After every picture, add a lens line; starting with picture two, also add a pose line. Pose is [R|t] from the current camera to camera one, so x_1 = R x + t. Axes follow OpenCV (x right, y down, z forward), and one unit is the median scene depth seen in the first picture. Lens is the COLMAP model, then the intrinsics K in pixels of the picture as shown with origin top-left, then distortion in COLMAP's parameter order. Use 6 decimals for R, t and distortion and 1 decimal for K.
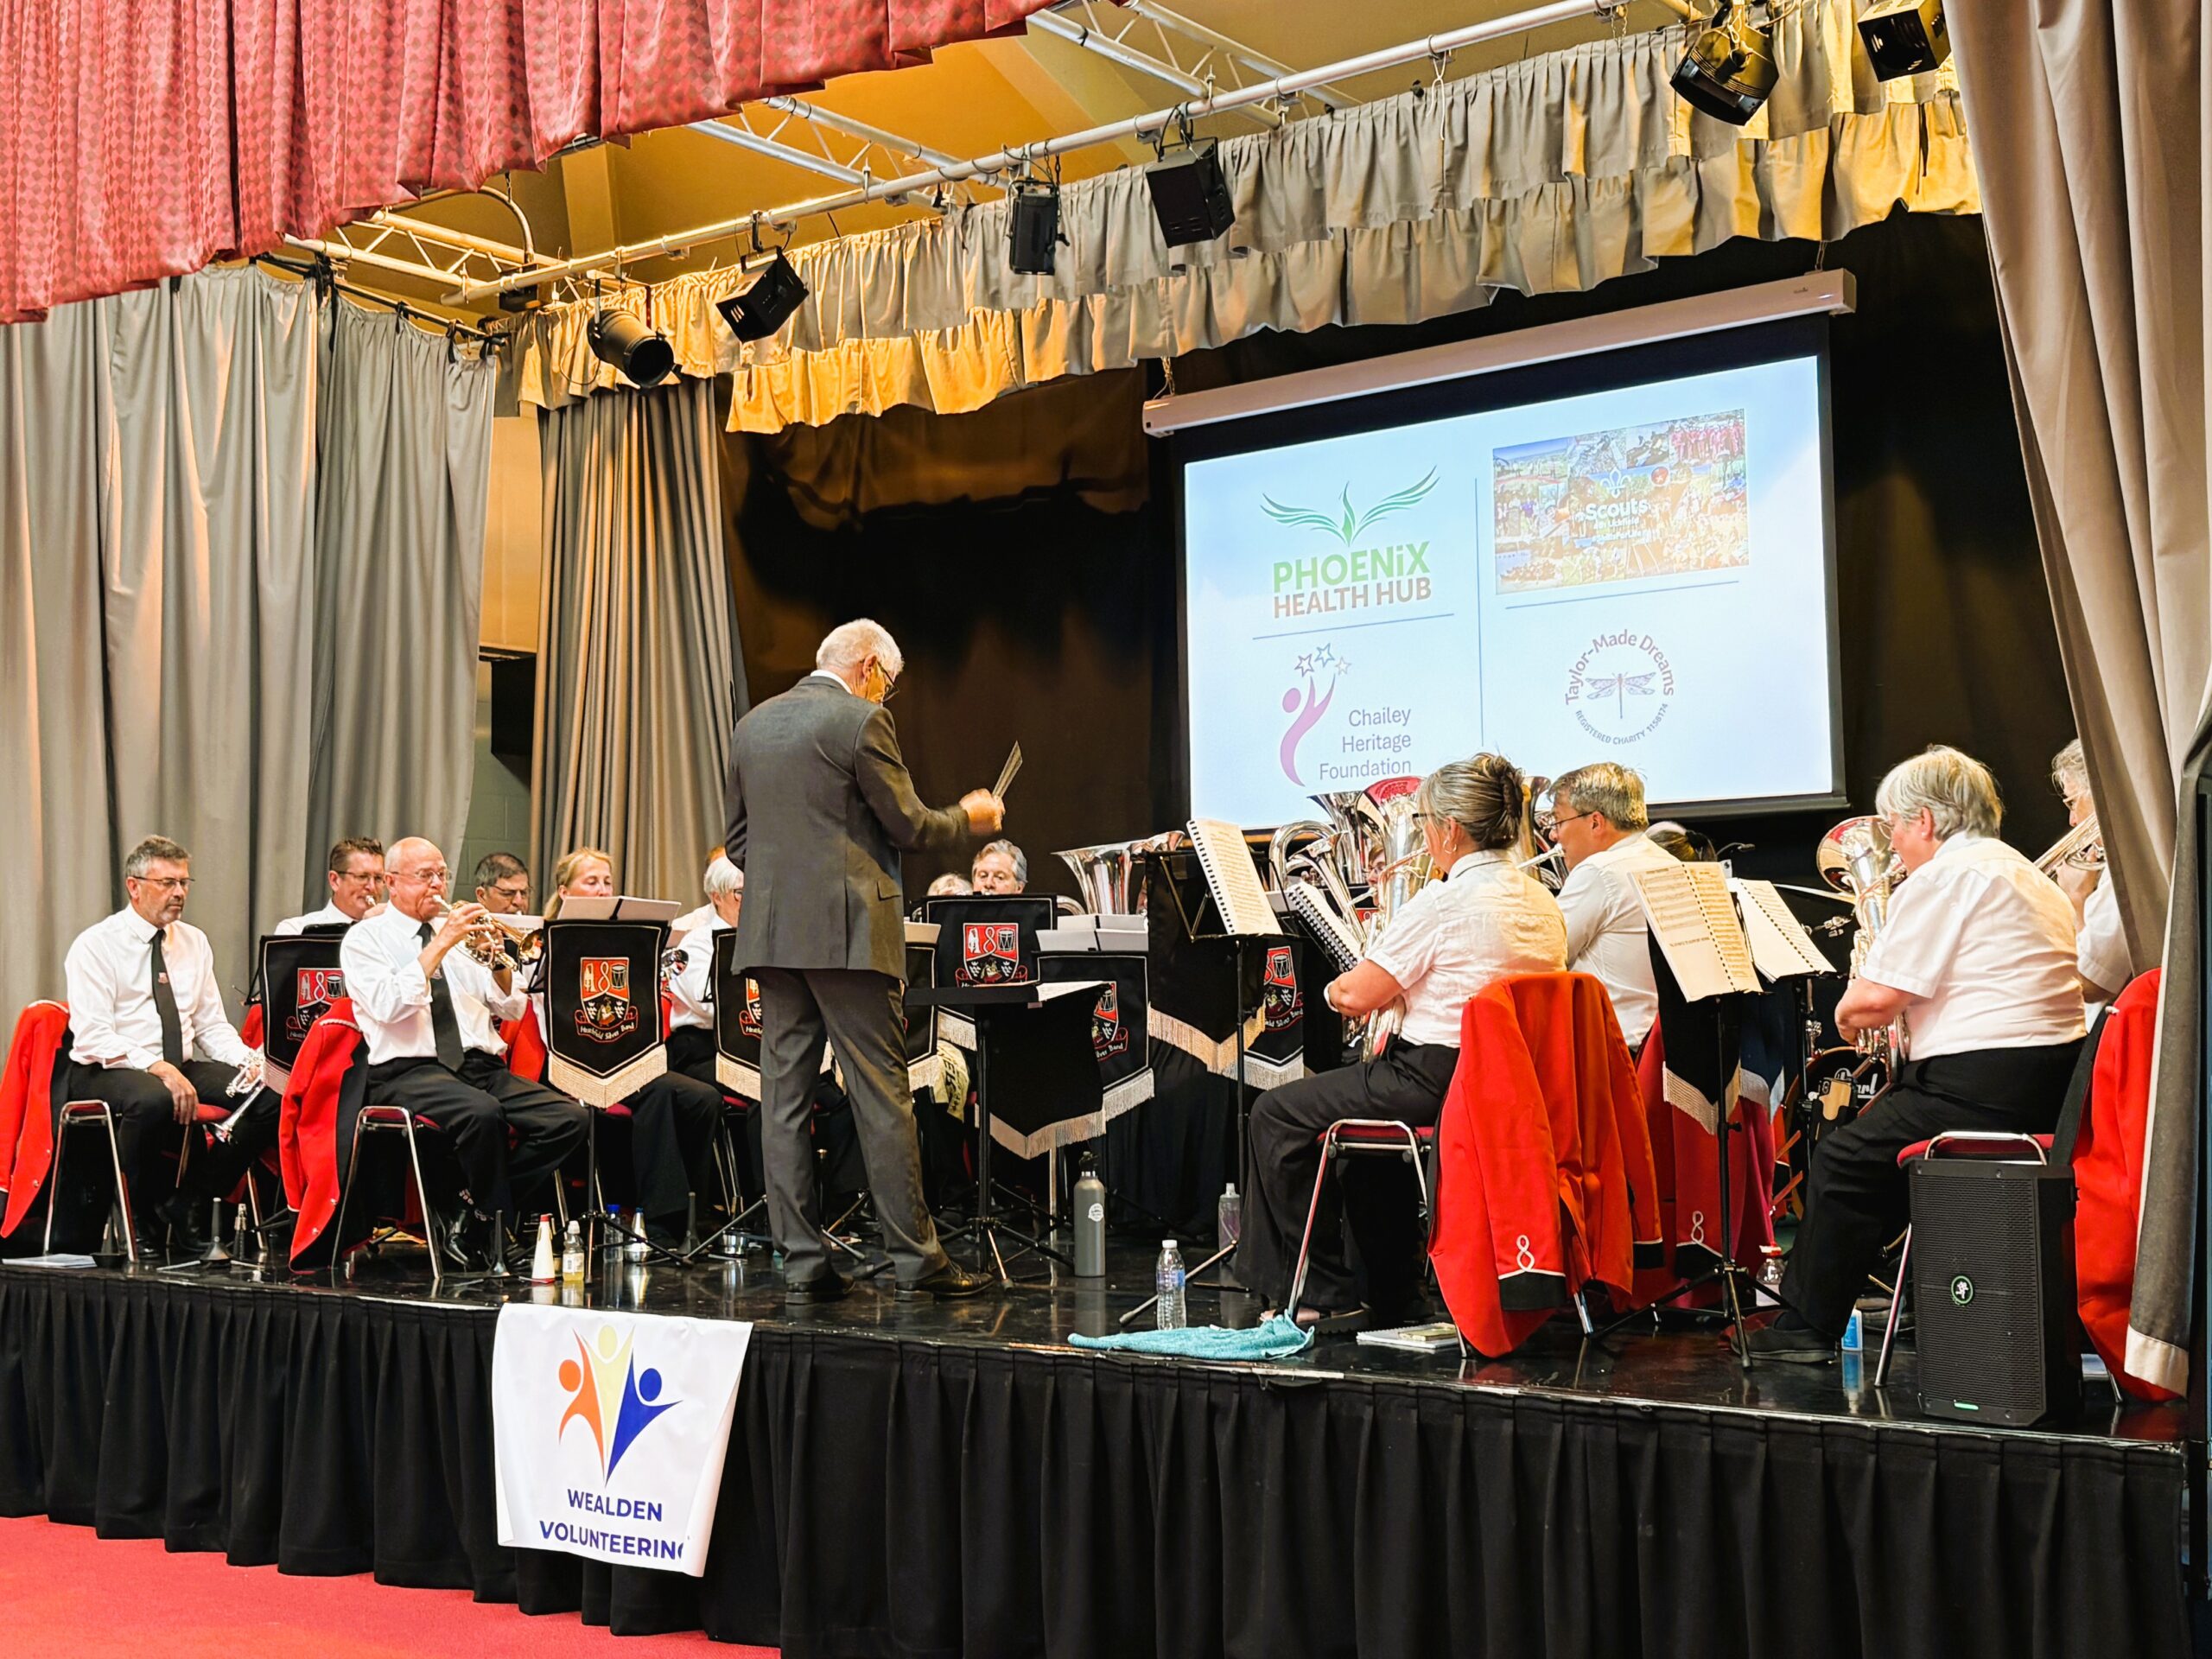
lens RADIAL K [[2355.0, 0, 1109.7], [0, 2355.0, 815.7], [0, 0, 1]] dist [0.053927, 0.000000]
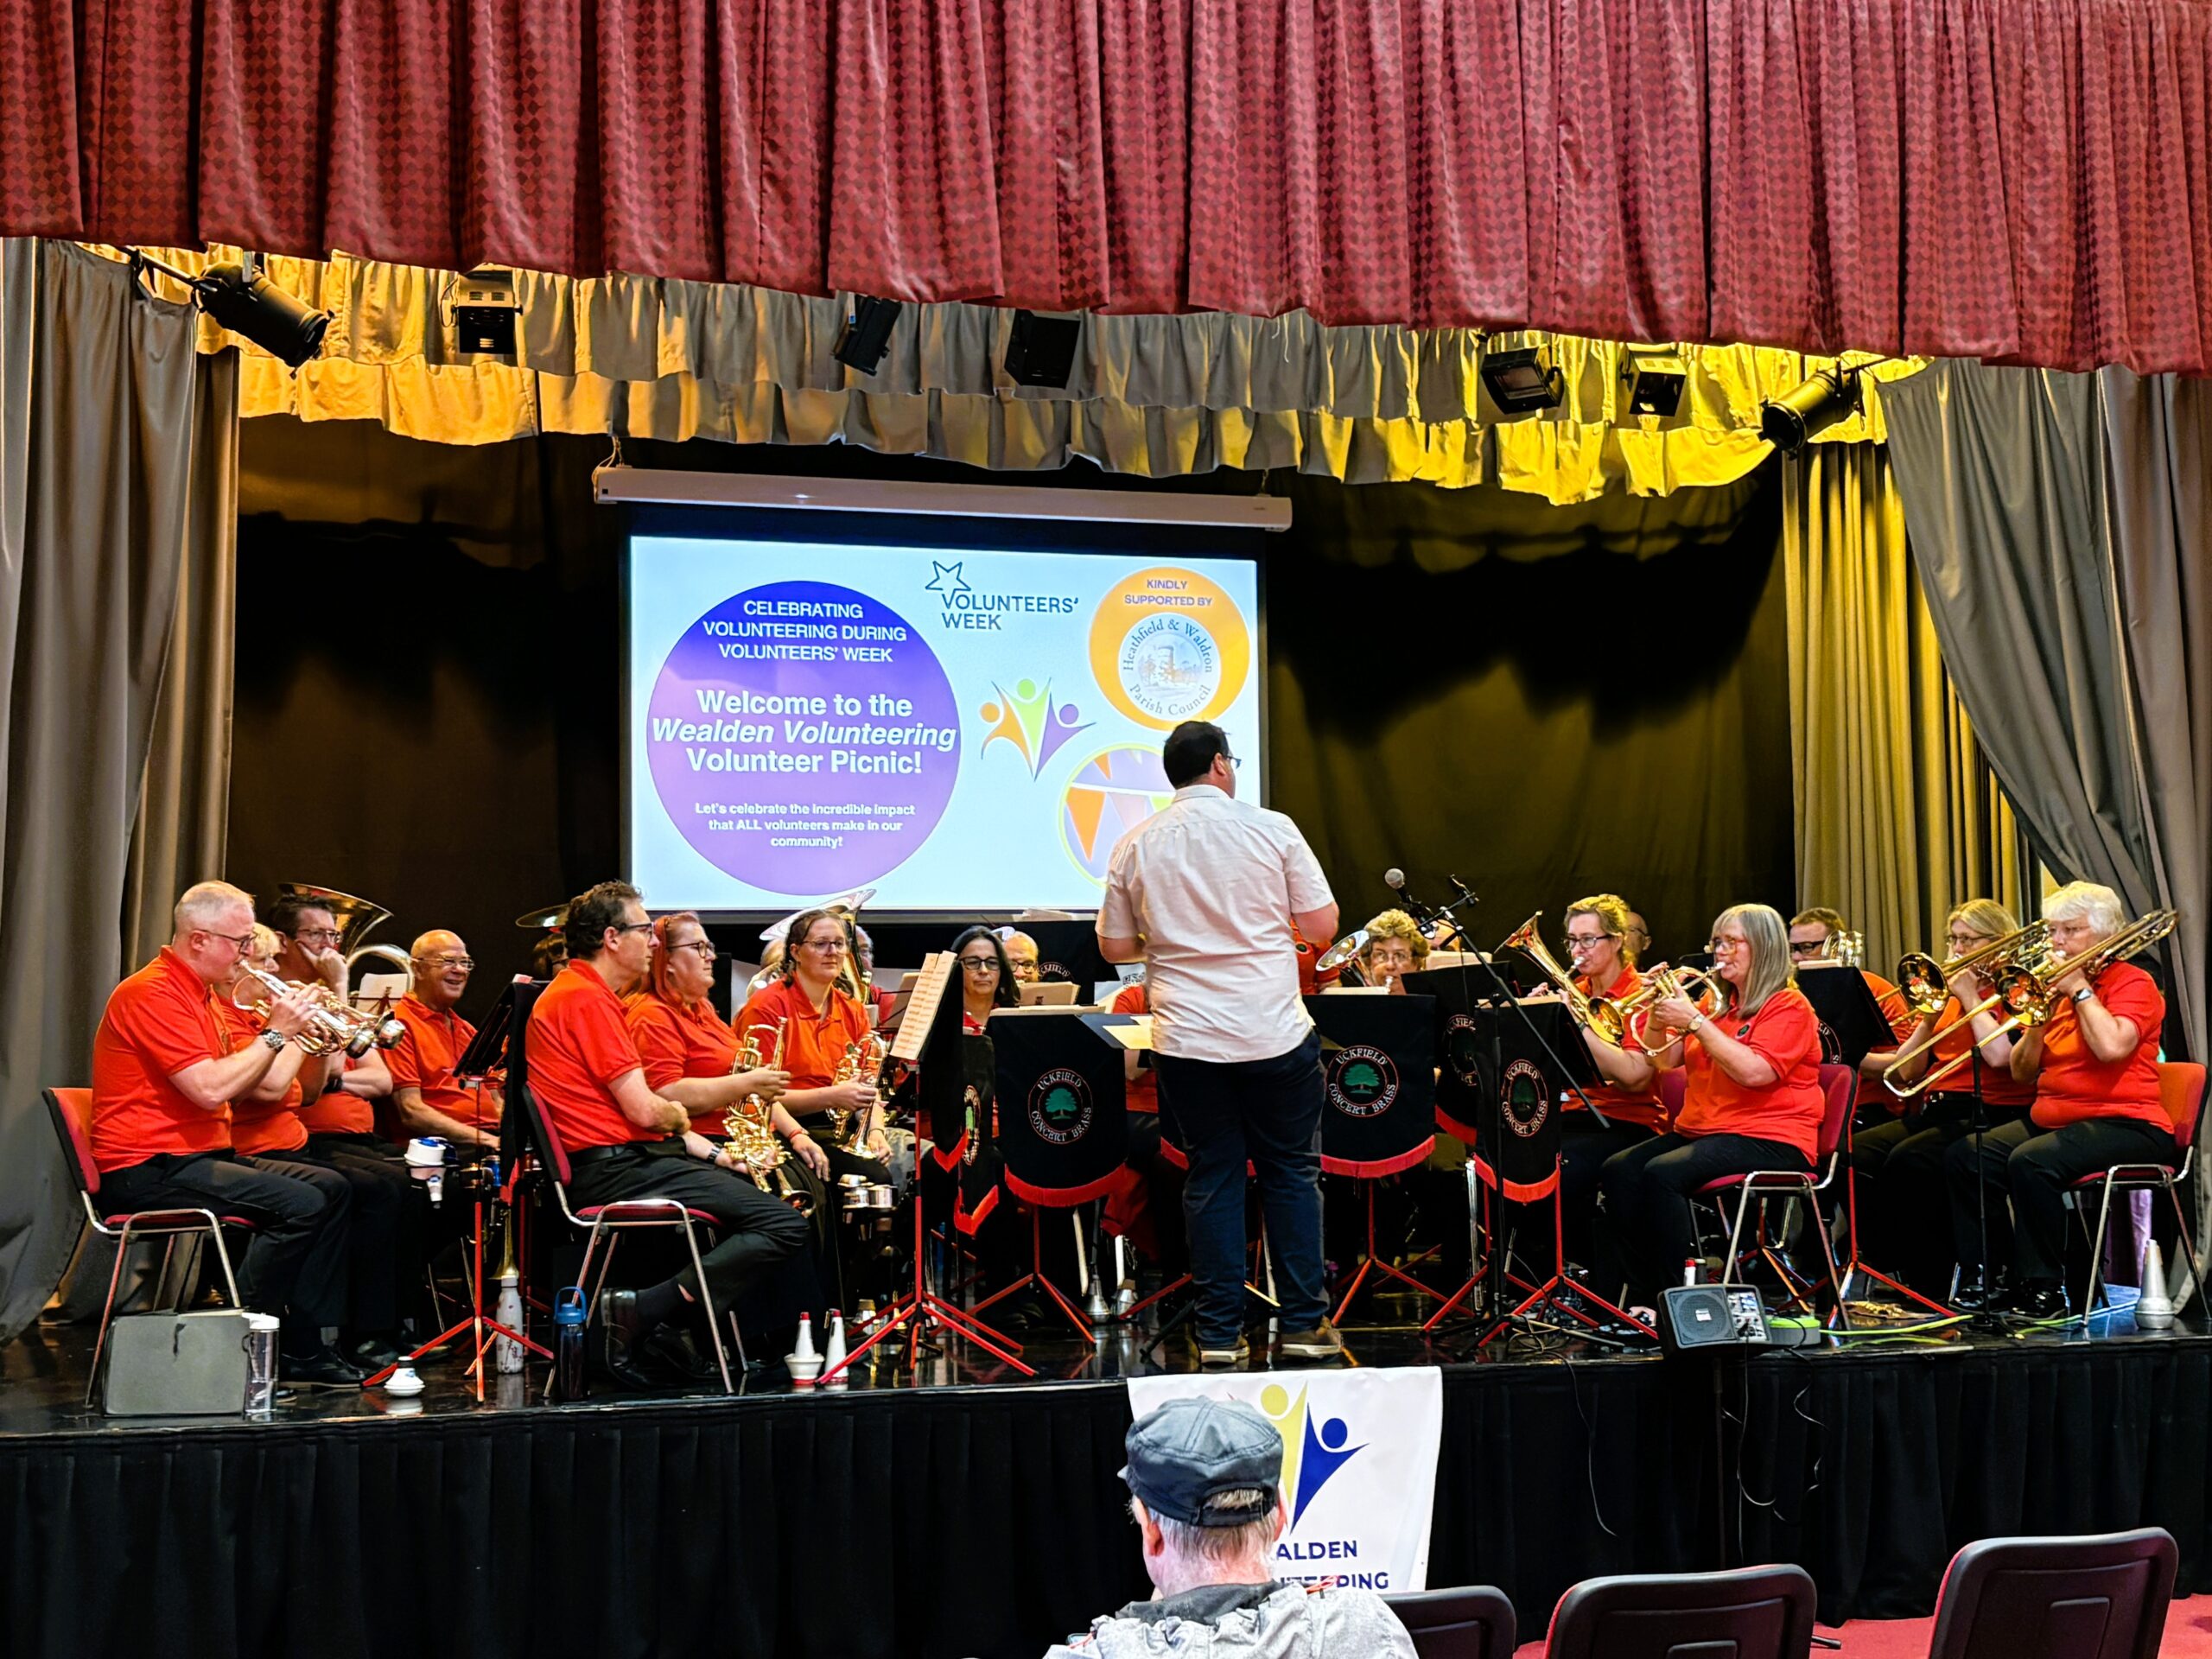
lens RADIAL K [[2389.4, 0, 1125.7], [0, 2389.4, 824.6], [0, 0, 1]] dist [0.082822, 0.000000]
pose [[0.679990, 0.075061, 0.729369, -0.608264], [-0.055754, 0.997159, -0.050641, 0.011668], [-0.731098, -0.006229, 0.682243, 0.174891]]
